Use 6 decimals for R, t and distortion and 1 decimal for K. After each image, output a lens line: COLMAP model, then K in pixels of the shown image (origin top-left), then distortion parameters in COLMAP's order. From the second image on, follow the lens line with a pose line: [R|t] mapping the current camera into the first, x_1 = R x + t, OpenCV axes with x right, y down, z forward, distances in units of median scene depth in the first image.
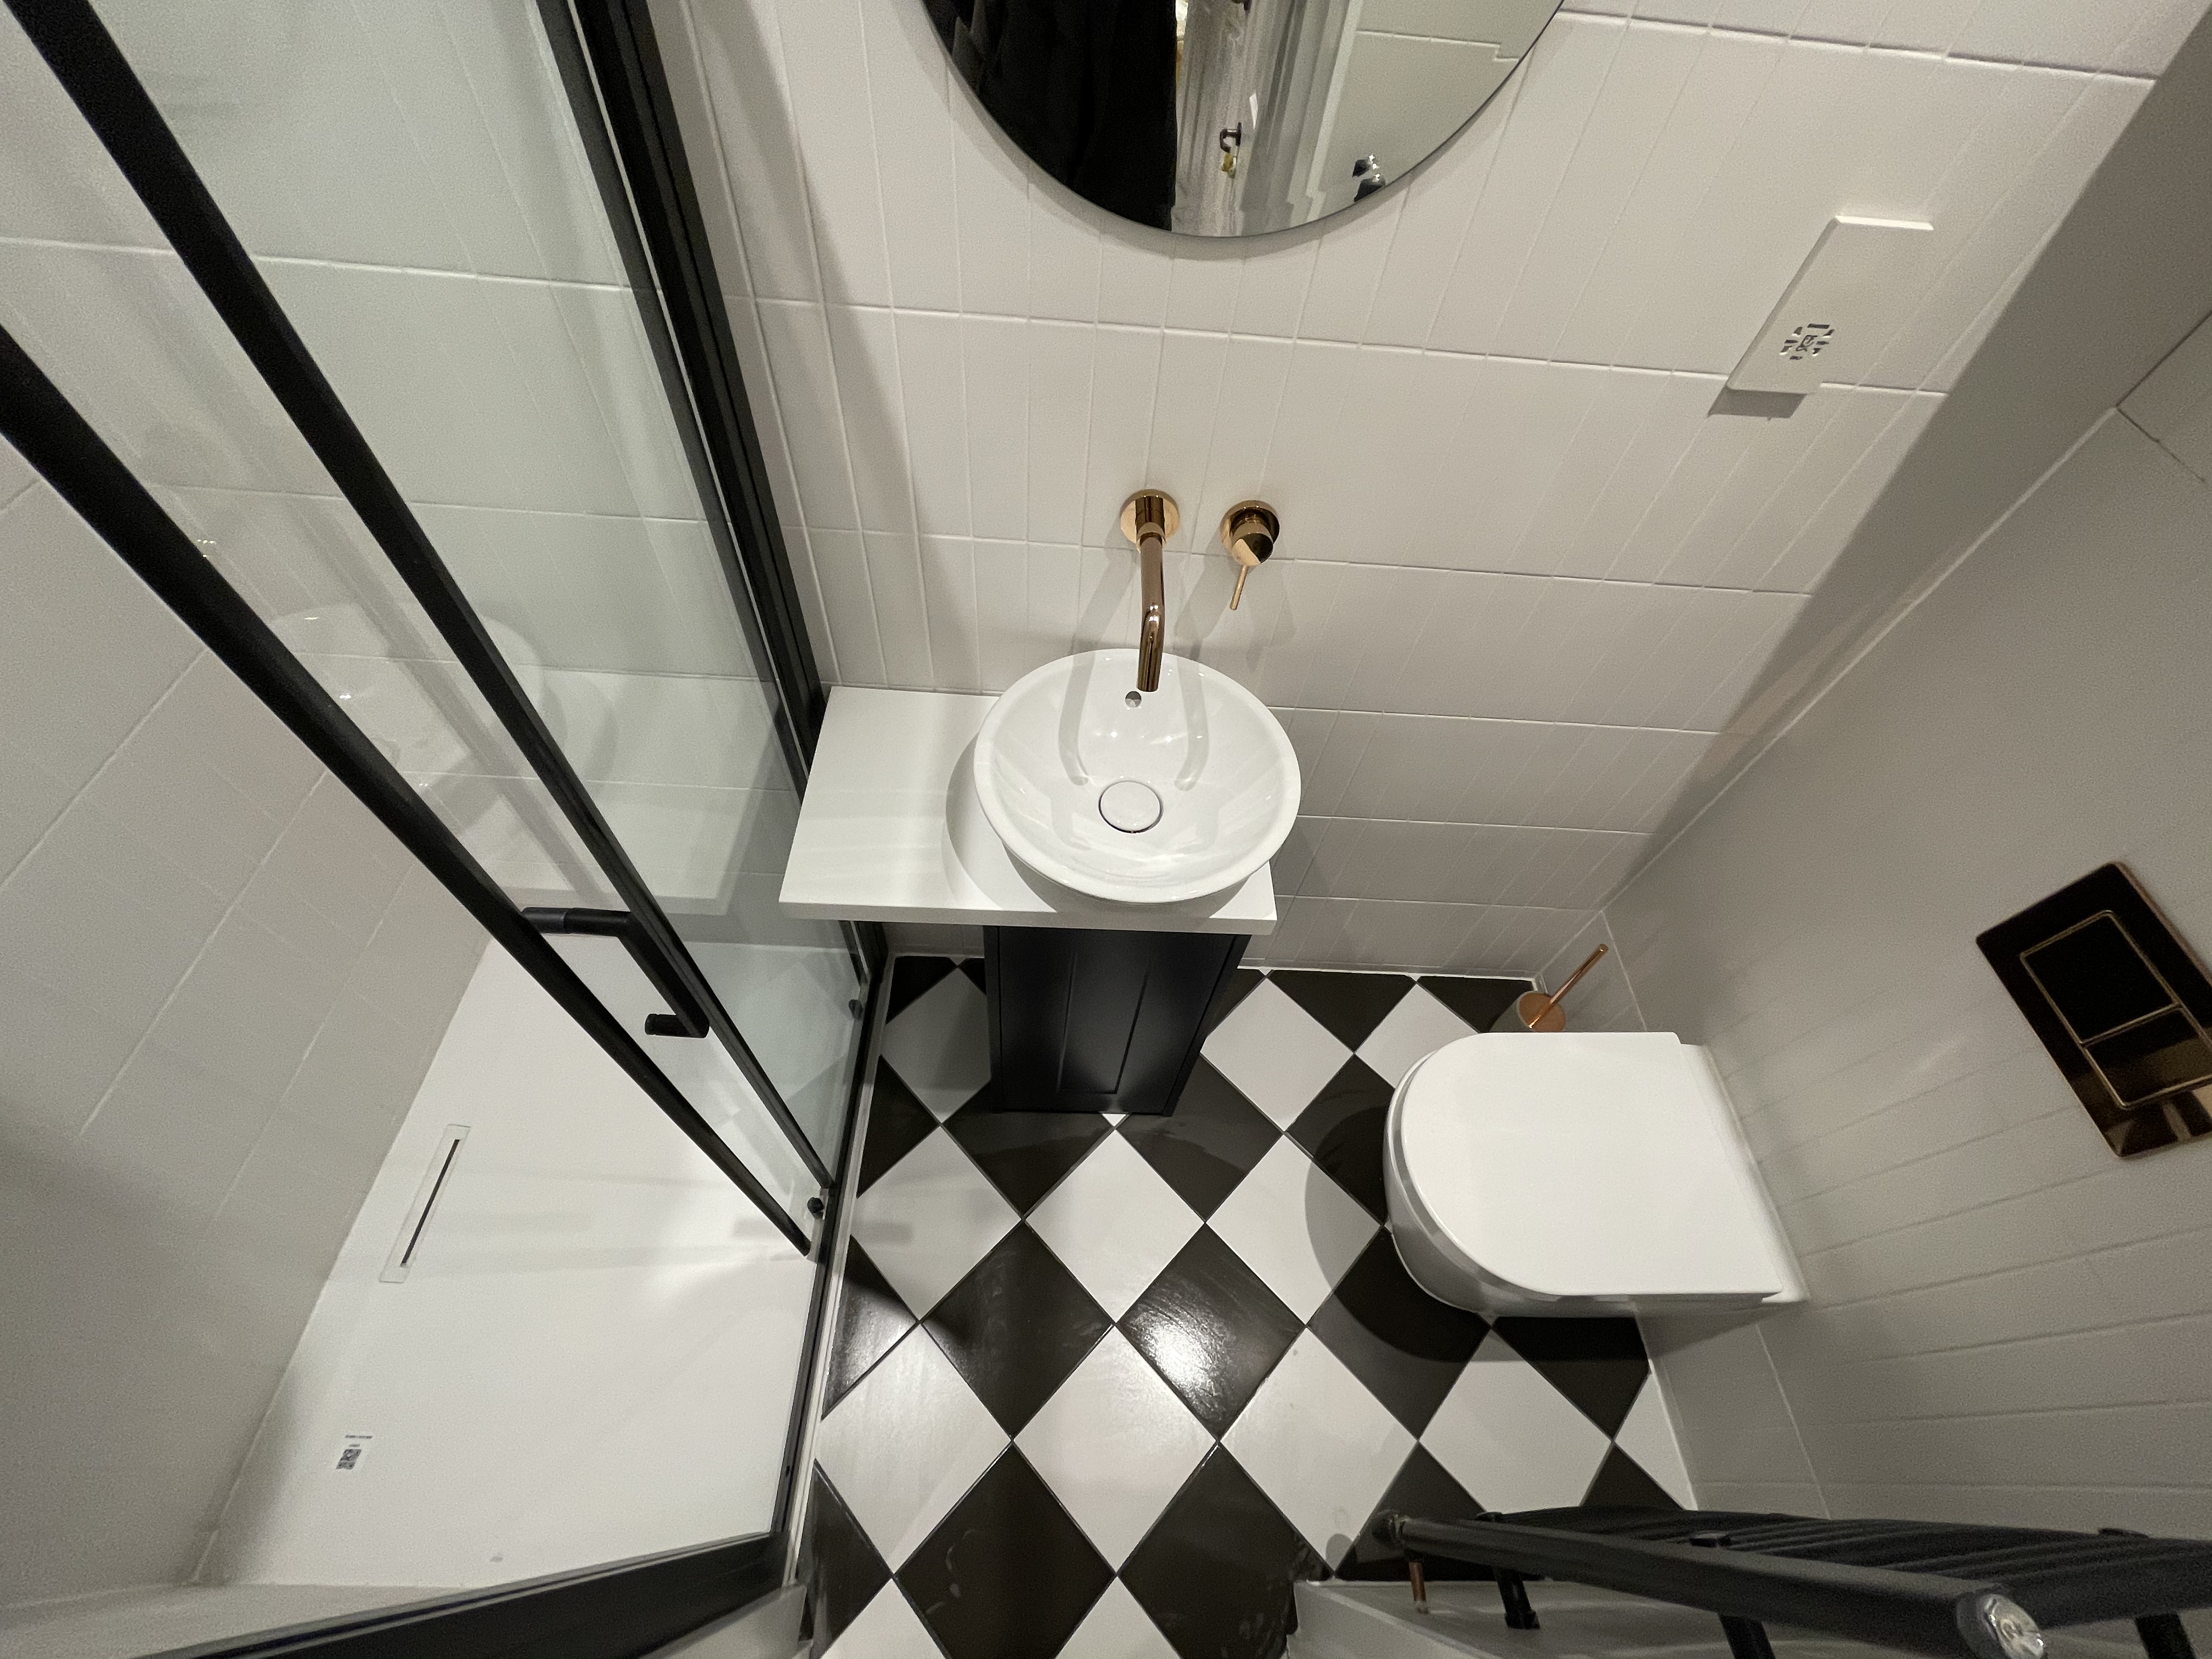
lens RADIAL K [[889.9, 0, 1108.8], [0, 889.9, 826.5], [0, 0, 1]] dist [0.000101, 0.000381]
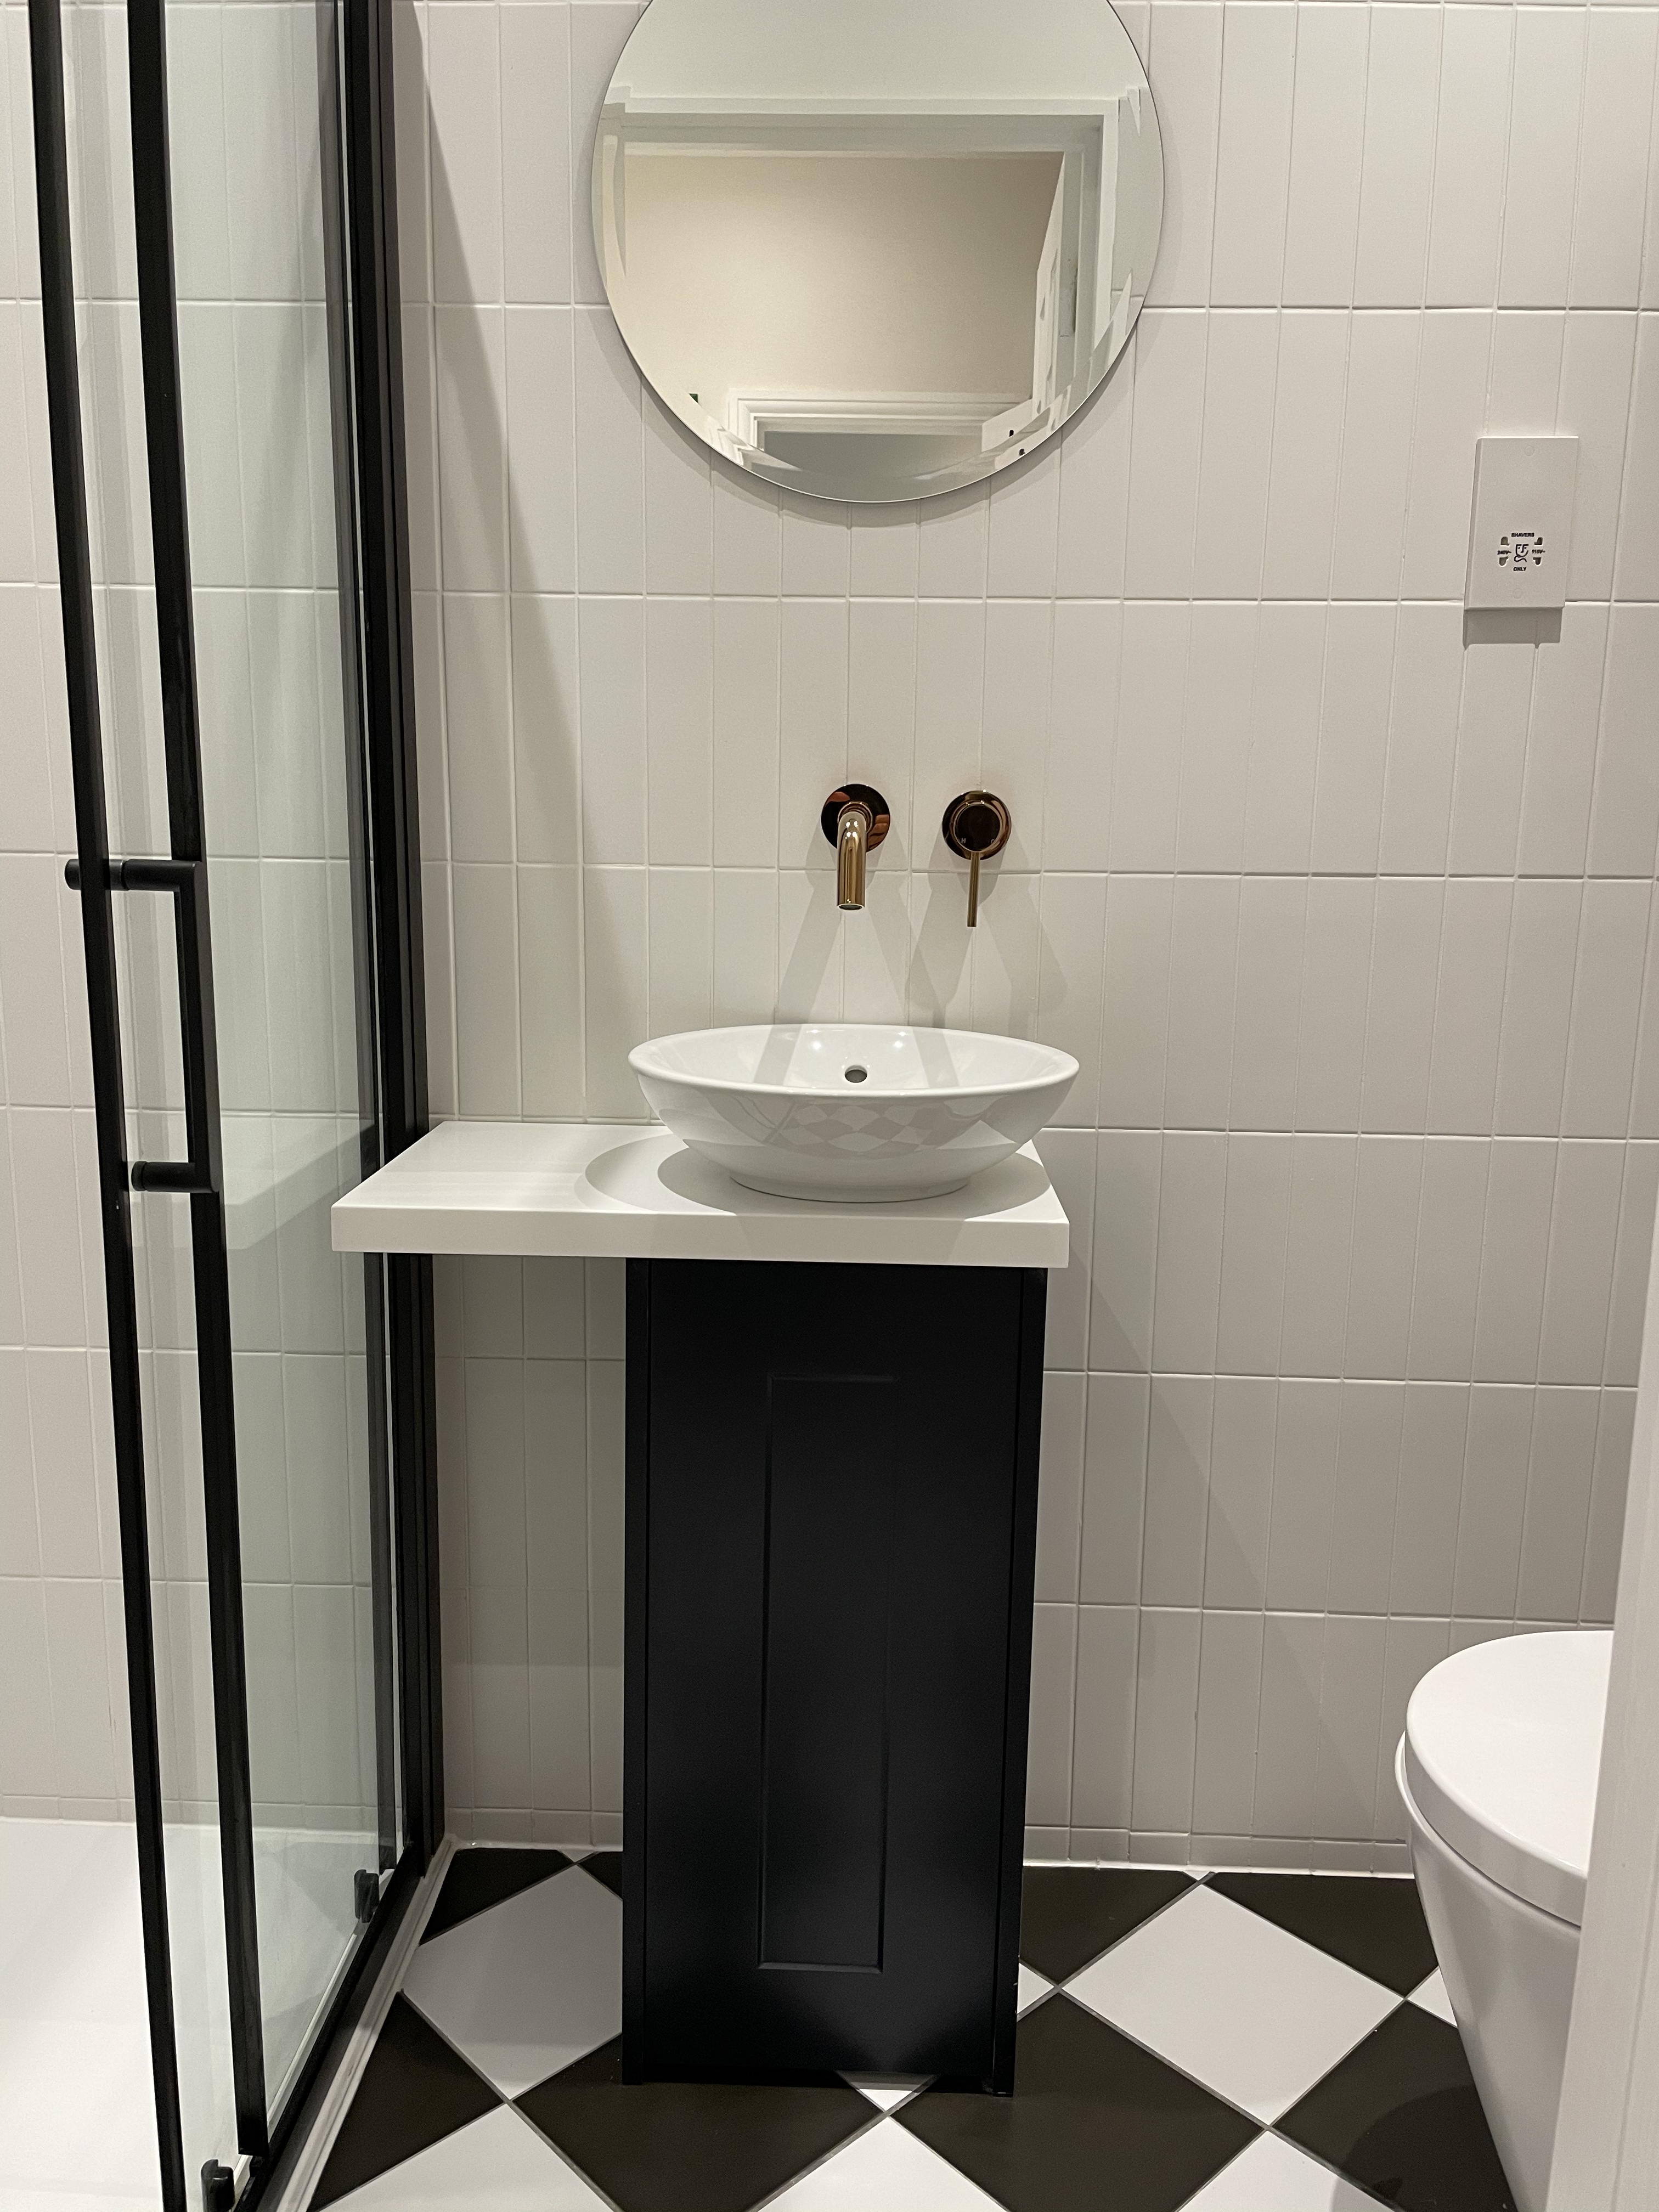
lens RADIAL K [[1697.6, 0, 829.3], [0, 1697.6, 1102.0], [0, 0, 1]] dist [0.044952, -0.012478]
pose [[0.997456, -0.056958, -0.042857, 0.067666], [0.011934, 0.726194, -0.687386, 0.861601], [0.070274, 0.685126, 0.725027, 0.013095]]
